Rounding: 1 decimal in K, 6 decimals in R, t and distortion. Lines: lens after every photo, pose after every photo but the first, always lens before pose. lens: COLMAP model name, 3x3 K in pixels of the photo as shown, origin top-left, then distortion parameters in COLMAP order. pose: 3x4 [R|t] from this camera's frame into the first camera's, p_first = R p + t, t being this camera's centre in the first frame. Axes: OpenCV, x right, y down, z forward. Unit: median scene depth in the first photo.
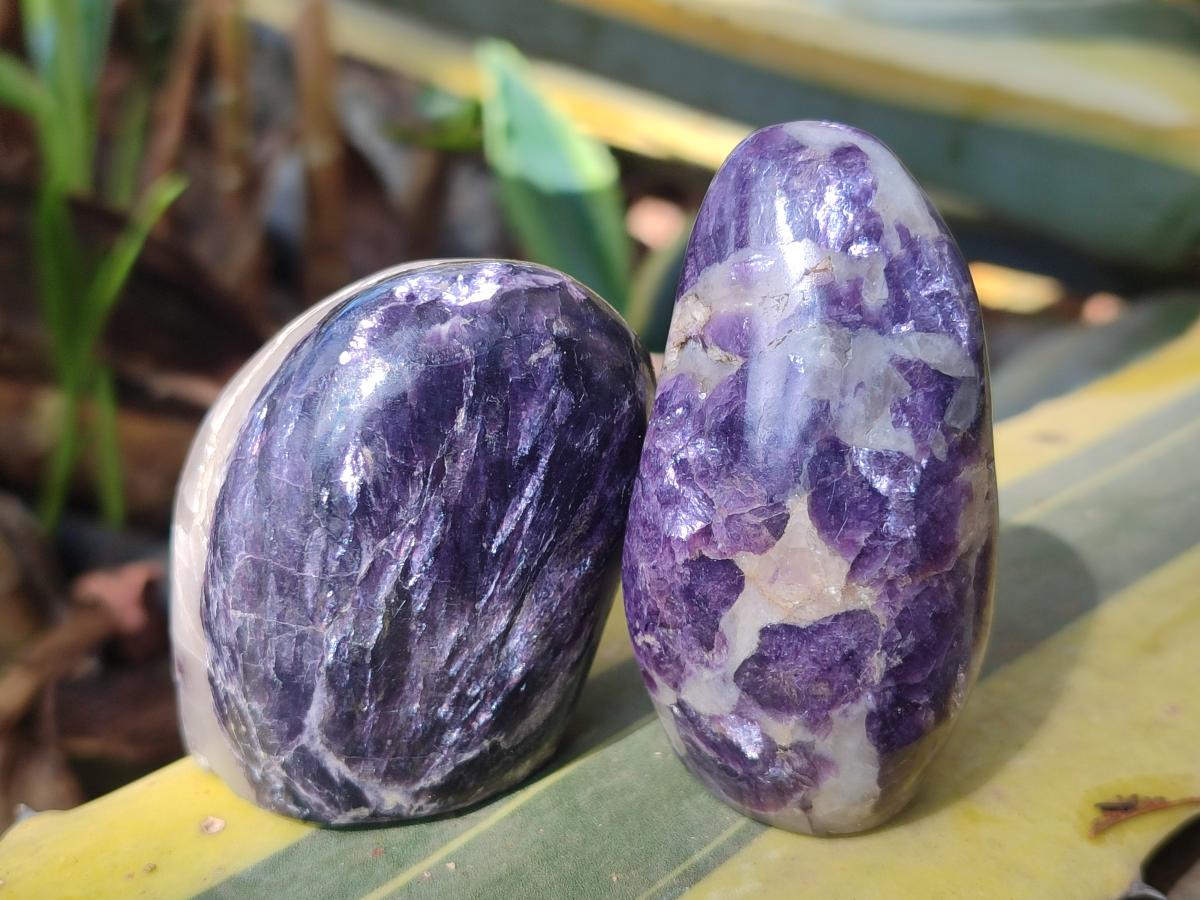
lens RADIAL K [[1847.2, 0, 600.1], [0, 1847.2, 454.2], [0, 0, 1]] dist [0.203643, 0.000000]
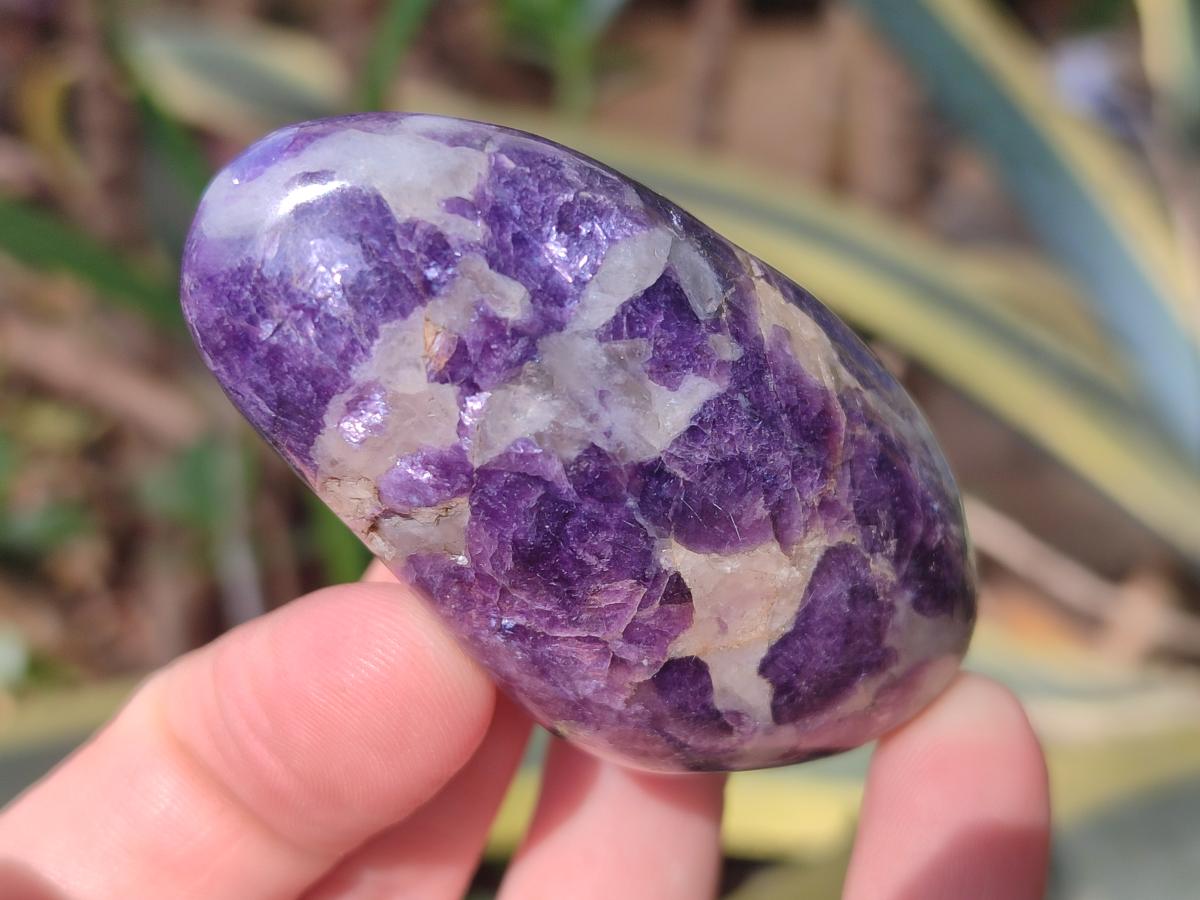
lens RADIAL K [[1847.2, 0, 598.2], [0, 1847.2, 446.7], [0, 0, 1]] dist [0.203643, 0.000000]
pose [[0.586624, -0.809809, 0.009076, 0.115824], [0.753515, 0.549884, 0.360337, -0.272534], [-0.296795, -0.204544, 0.932778, 0.345195]]
